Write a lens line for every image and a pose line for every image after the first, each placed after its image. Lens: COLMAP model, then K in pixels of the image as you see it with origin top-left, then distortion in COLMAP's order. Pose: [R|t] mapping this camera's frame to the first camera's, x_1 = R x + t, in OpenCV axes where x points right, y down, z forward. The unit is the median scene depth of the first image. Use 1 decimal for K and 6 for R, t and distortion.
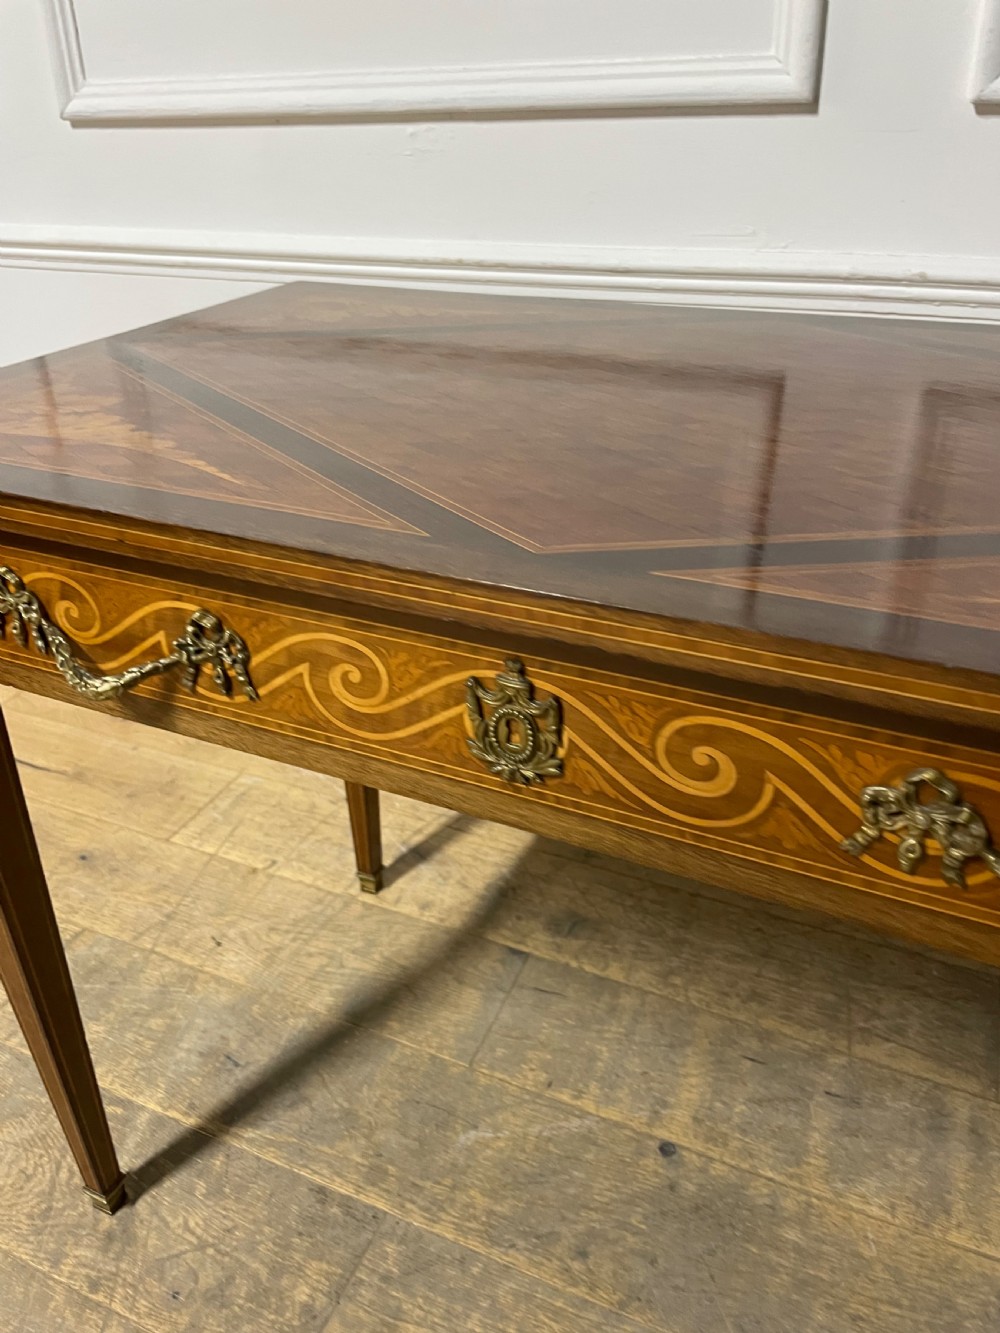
lens RADIAL K [[1030.8, 0, 481.7], [0, 1030.8, 649.5], [0, 0, 1]] dist [0.073205, -0.115172]
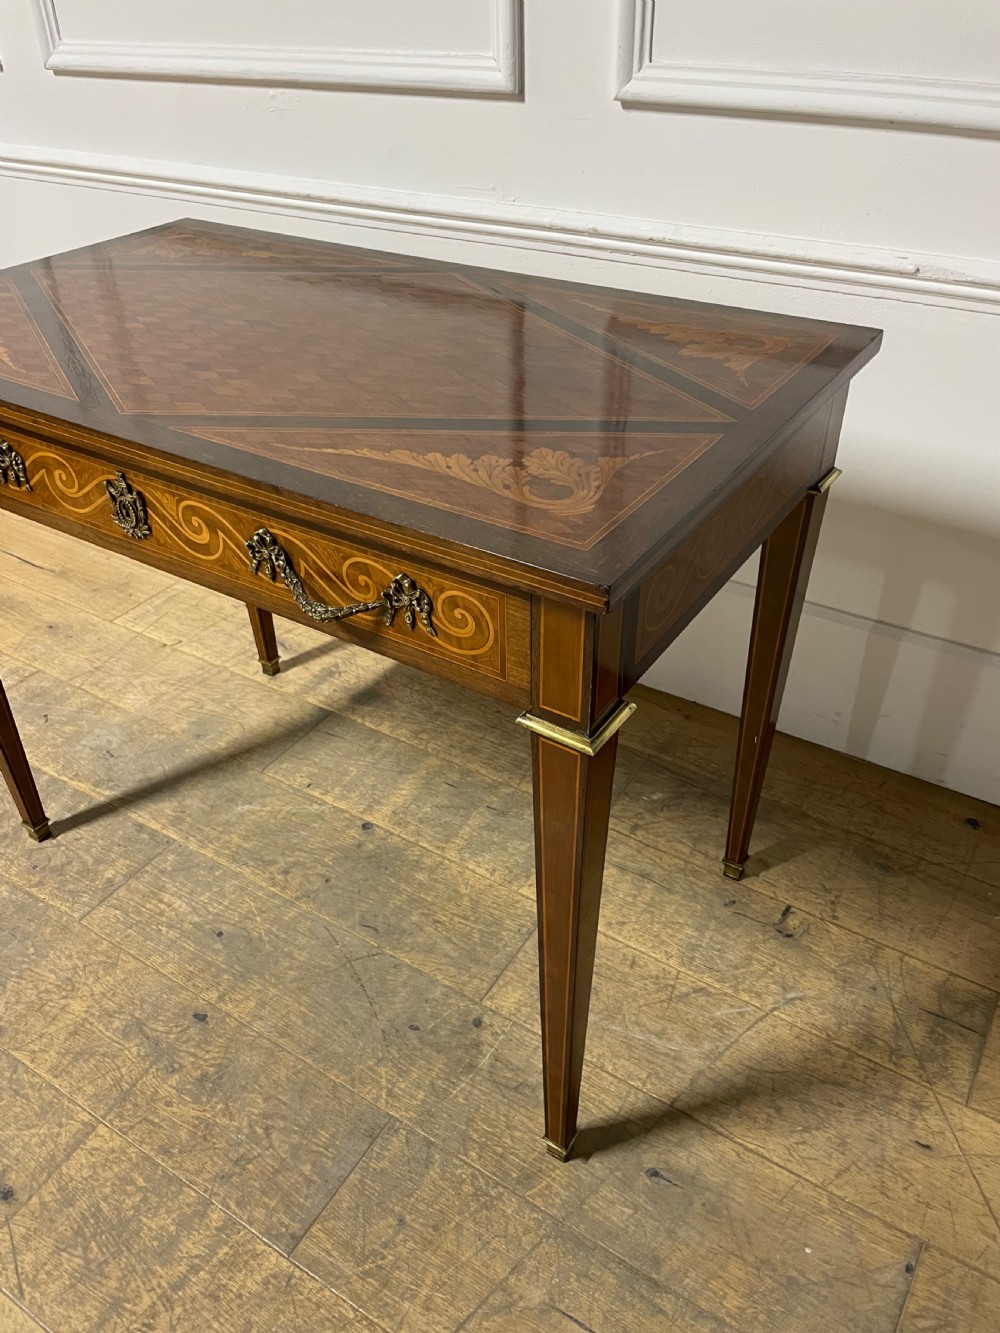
lens RADIAL K [[1030.8, 0, 495.4], [0, 1030.8, 661.5], [0, 0, 1]] dist [0.073205, -0.115172]
pose [[0.990387, 0.087121, -0.107438, 0.515074], [-0.074229, 0.990157, 0.118654, 0.051919], [0.116718, -0.109538, 0.987106, -0.443391]]
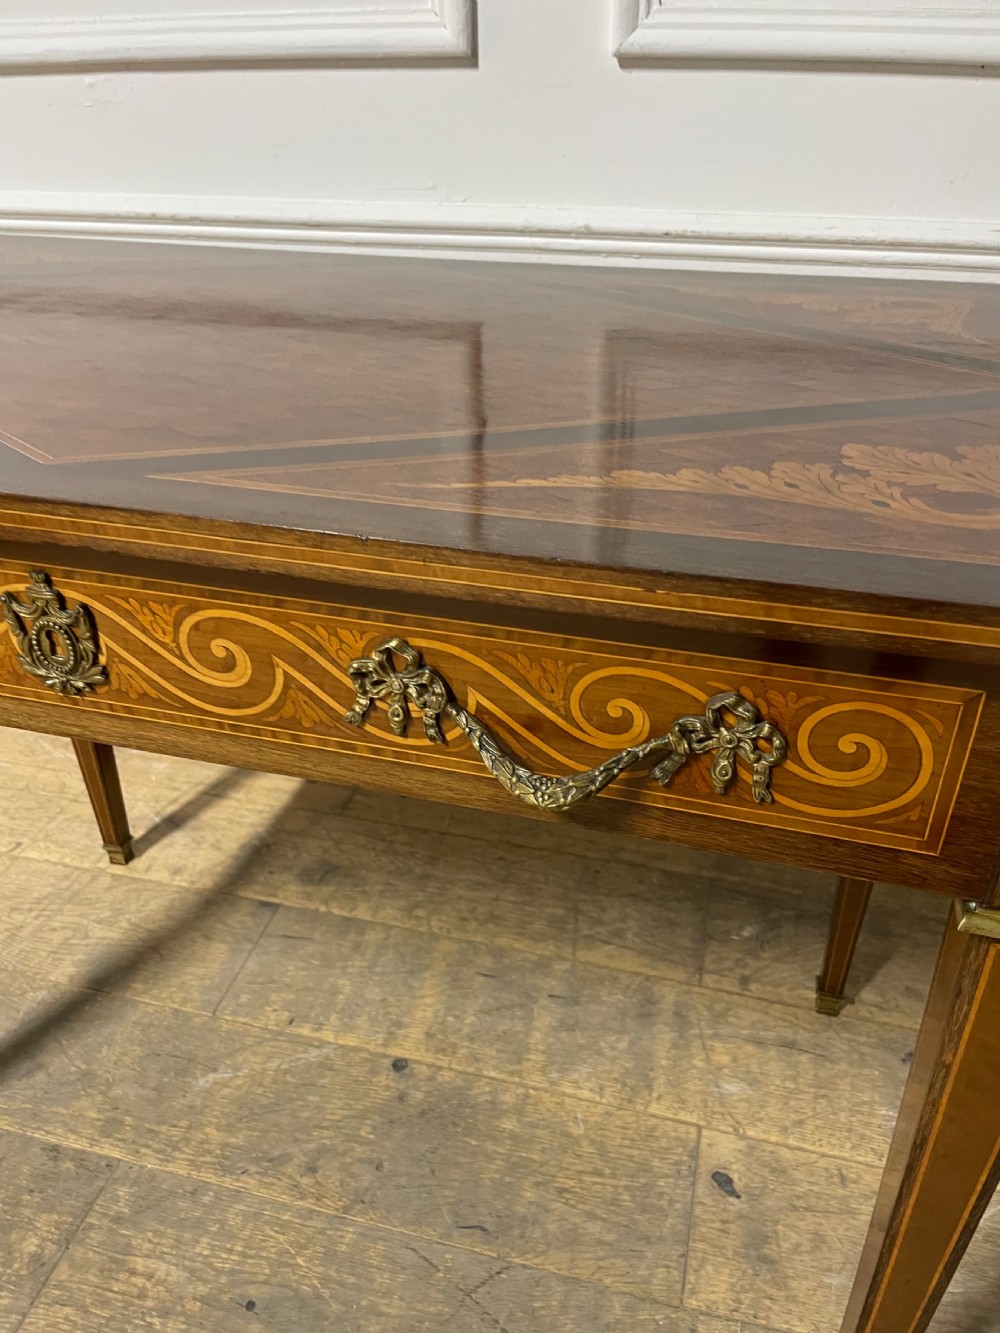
lens RADIAL K [[1030.8, 0, 500.0], [0, 1030.8, 675.4], [0, 0, 1]] dist [0.073205, -0.115172]
pose [[0.984868, -0.070438, 0.158346, 0.142488], [0.063959, 0.996908, 0.045651, 0.043760], [-0.161072, -0.034833, 0.986328, -0.047680]]
